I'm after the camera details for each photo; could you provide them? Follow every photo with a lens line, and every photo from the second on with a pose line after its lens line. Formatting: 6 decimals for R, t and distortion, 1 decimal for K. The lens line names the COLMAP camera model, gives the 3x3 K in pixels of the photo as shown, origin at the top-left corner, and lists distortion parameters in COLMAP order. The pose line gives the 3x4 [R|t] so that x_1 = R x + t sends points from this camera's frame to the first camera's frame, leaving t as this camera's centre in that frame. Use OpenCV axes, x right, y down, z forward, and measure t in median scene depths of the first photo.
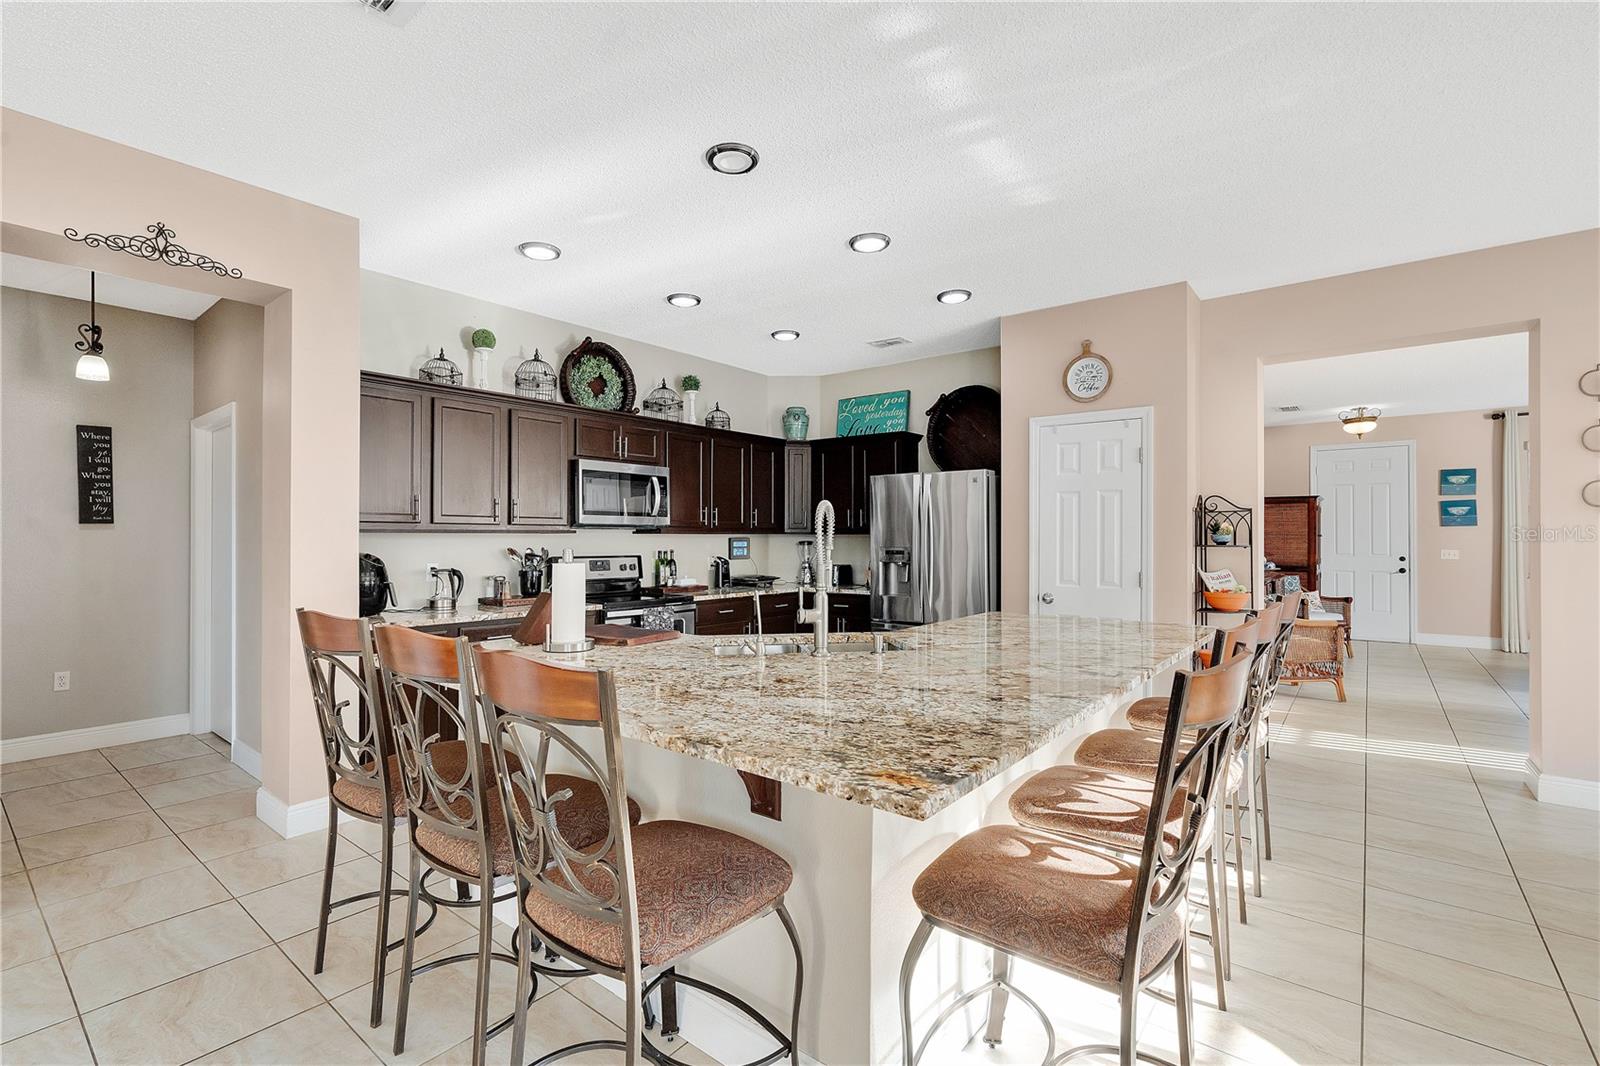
lens RADIAL K [[727.4, 0, 793.0], [0, 727.4, 537.7], [0, 0, 1]] dist [-0.011941, 0.000646]
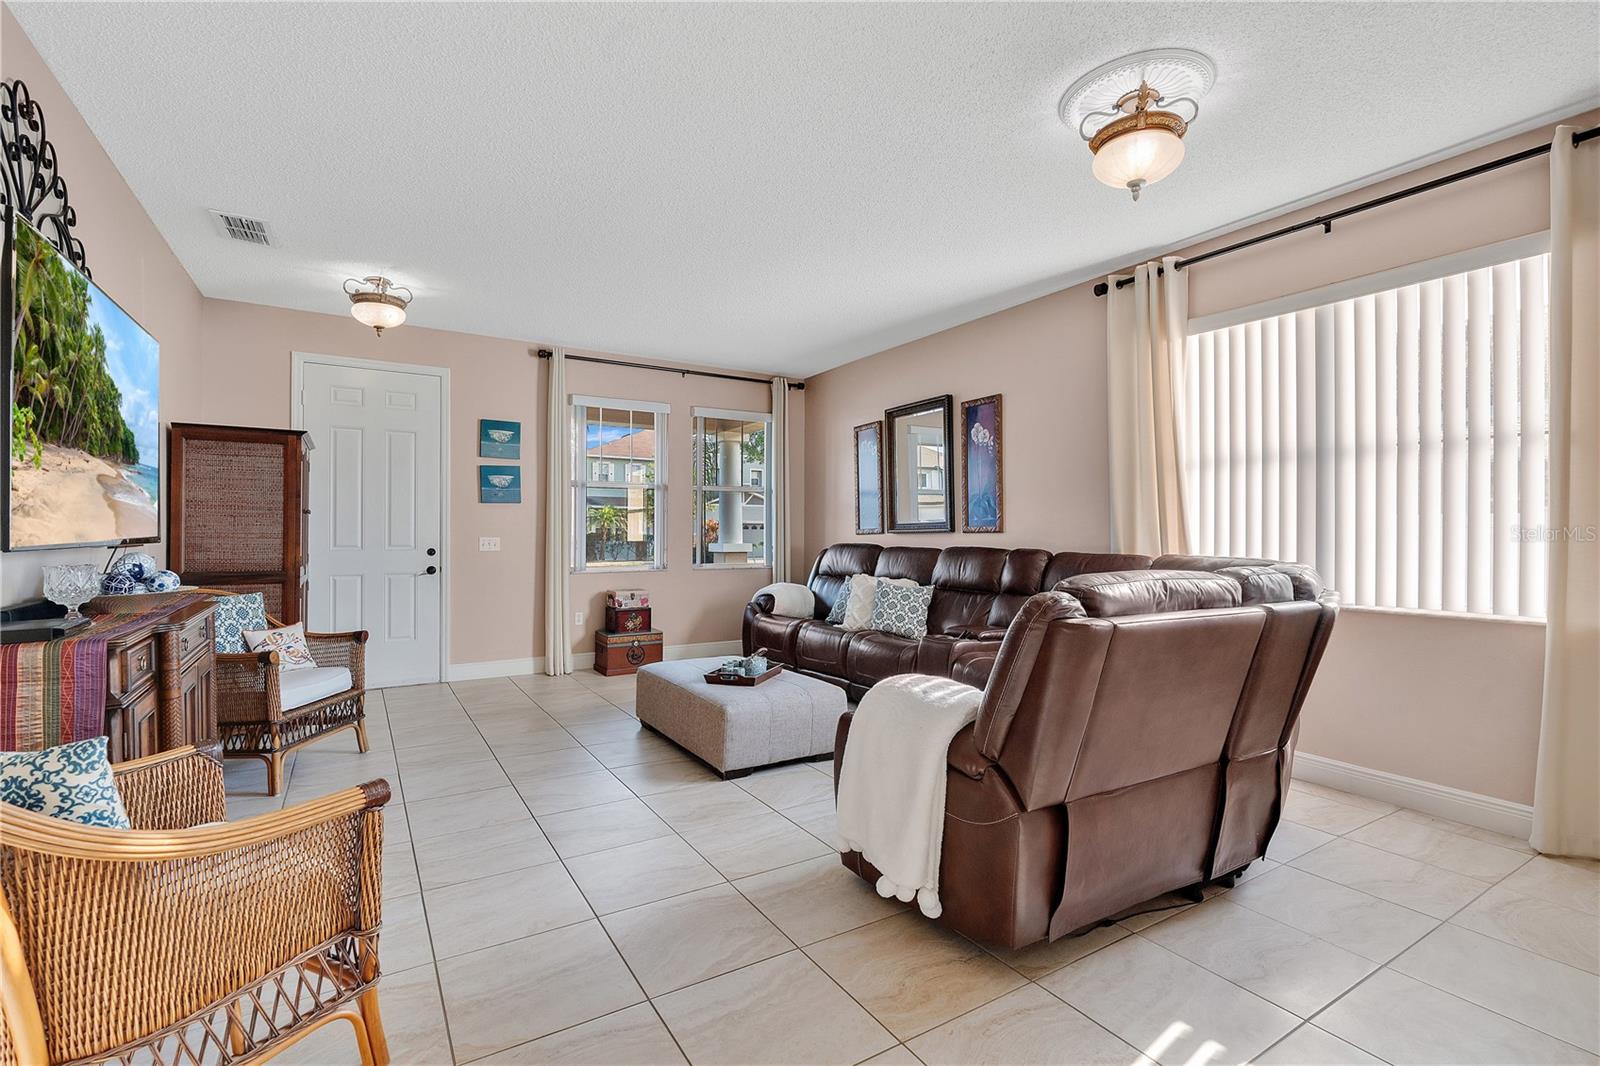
lens RADIAL K [[723.8, 0, 760.8], [0, 723.8, 527.4], [0, 0, 1]] dist [-0.000365, 0.000493]
pose [[0.373651, 0.008224, 0.927533, 0.595369], [-0.004862, 0.999964, -0.006907, 0.017662], [-0.927556, -0.001929, 0.373678, 0.812814]]
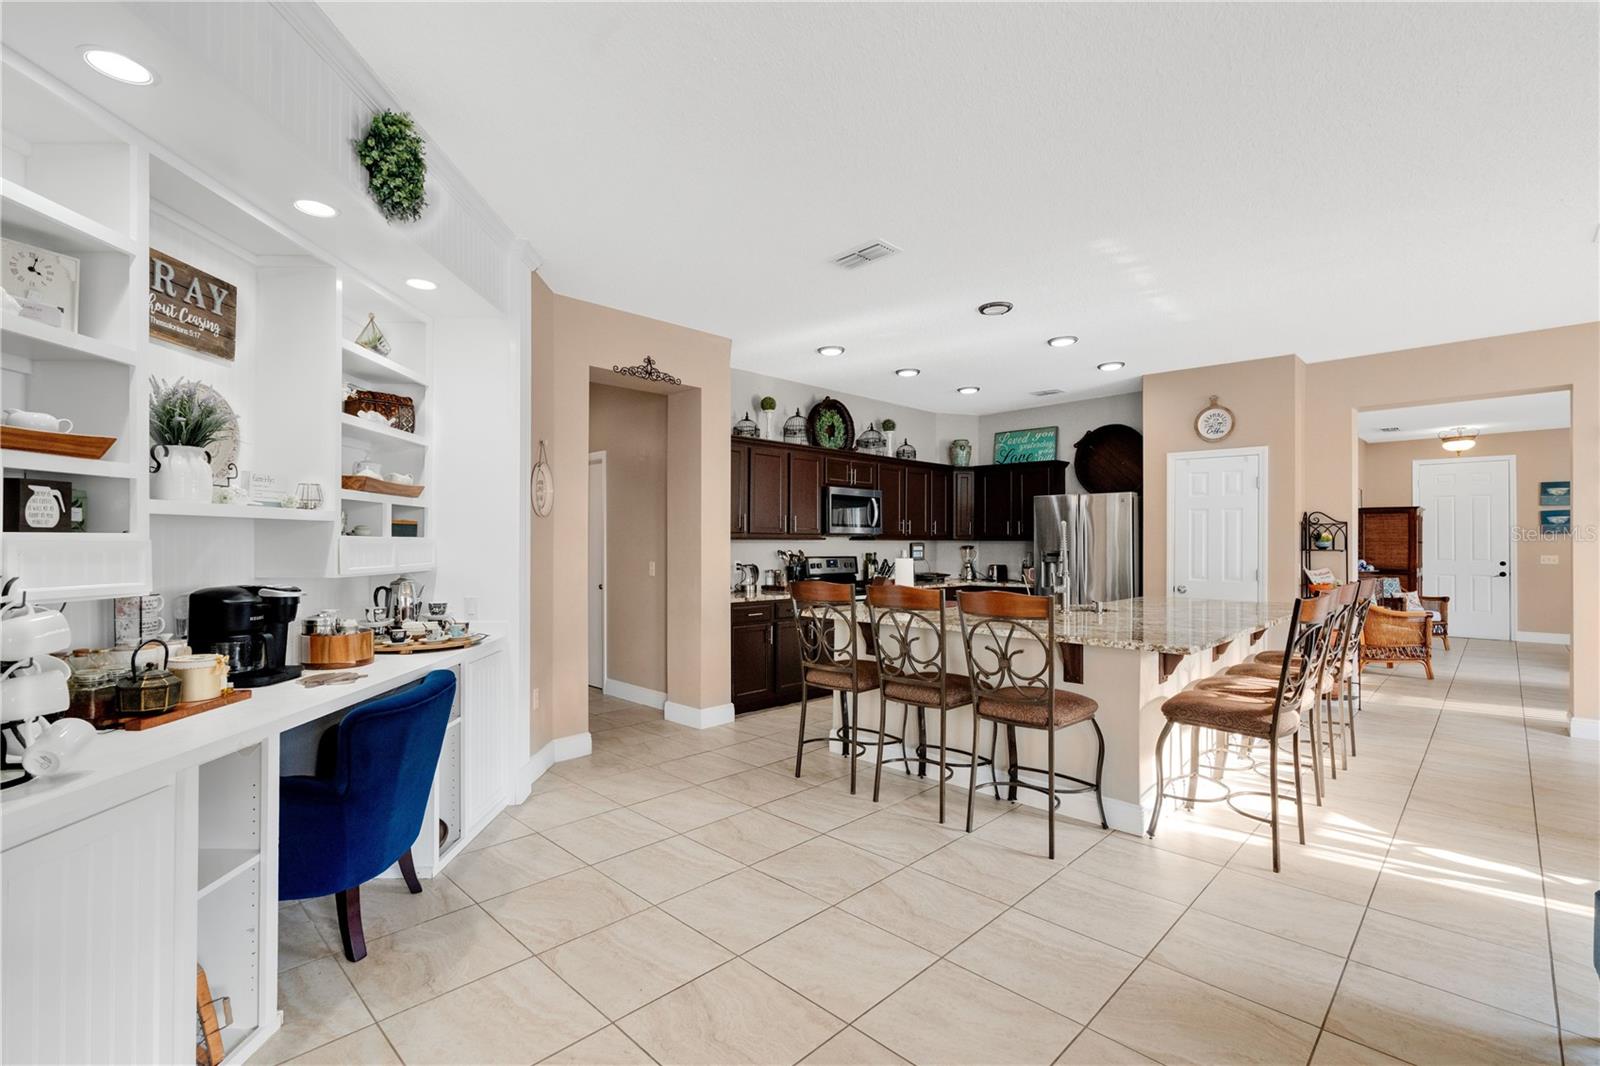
lens RADIAL K [[727.4, 0, 777.4], [0, 727.4, 542.2], [0, 0, 1]] dist [-0.011941, 0.000646]
pose [[0.993112, 0.001716, -0.117159, -0.199968], [-0.001890, 0.999997, -0.001373, 0.000486], [0.117157, 0.001585, 0.993112, -0.351924]]
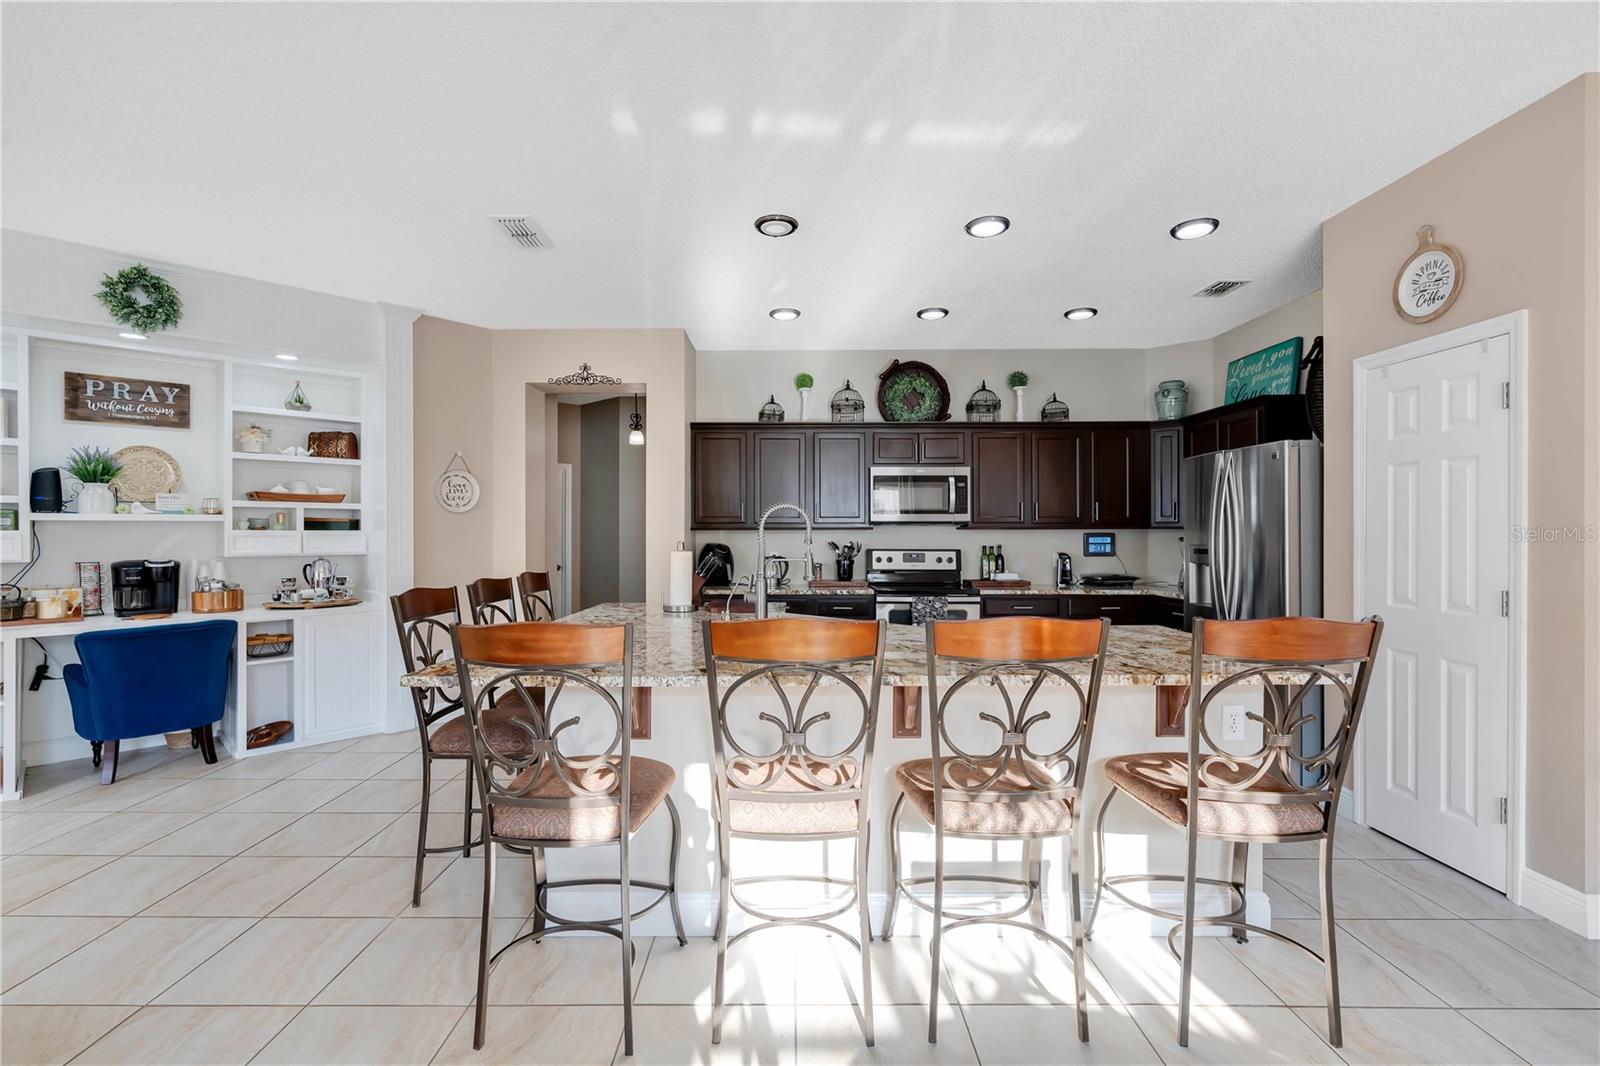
lens RADIAL K [[723.8, 0, 776.8], [0, 723.8, 532.4], [0, 0, 1]] dist [-0.000365, 0.000493]
pose [[0.612188, -0.001202, -0.790711, 0.477965], [0.001037, 0.999999, -0.000717, -0.000757], [0.790711, -0.000381, 0.612189, 0.131701]]
